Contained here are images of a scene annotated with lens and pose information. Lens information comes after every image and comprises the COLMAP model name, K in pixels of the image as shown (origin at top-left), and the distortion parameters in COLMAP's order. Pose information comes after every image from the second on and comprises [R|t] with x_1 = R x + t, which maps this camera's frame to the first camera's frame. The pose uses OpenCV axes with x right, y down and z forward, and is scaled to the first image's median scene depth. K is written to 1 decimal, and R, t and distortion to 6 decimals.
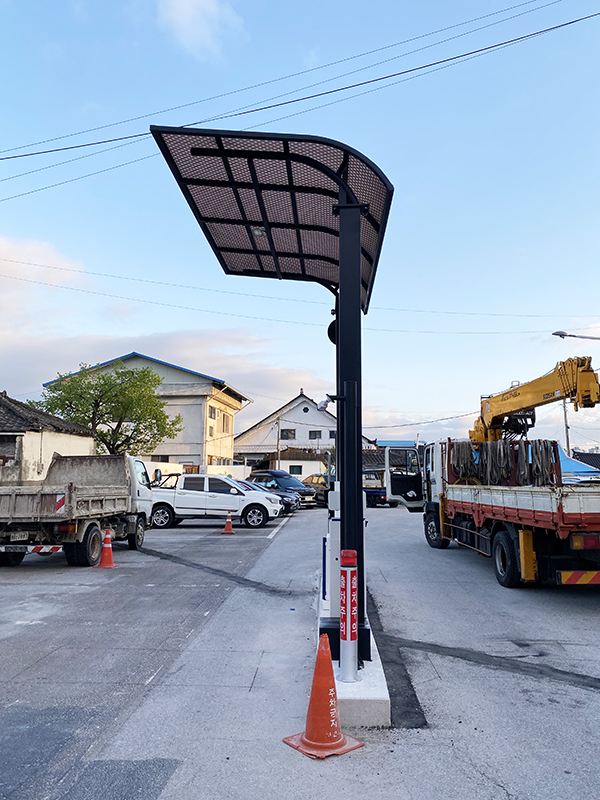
lens RADIAL K [[615.5, 0, 304.6], [0, 615.5, 392.6], [0, 0, 1]] dist [0.051533, -0.049530]
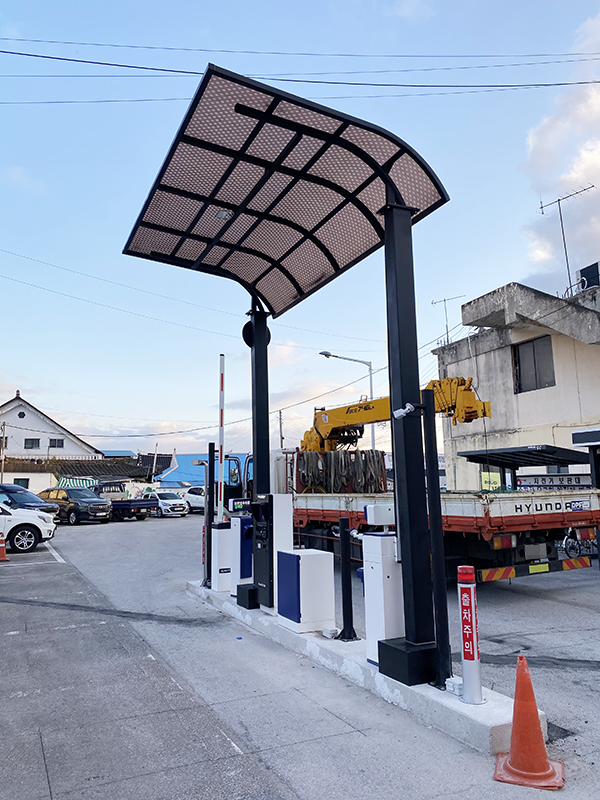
lens RADIAL K [[615.5, 0, 285.7], [0, 615.5, 395.4], [0, 0, 1]] dist [0.051533, -0.049530]
pose [[0.882804, 0.047311, 0.467354, -0.334720], [-0.042191, 0.998880, -0.021422, 0.012604], [-0.467844, -0.000807, 0.883811, 0.147883]]
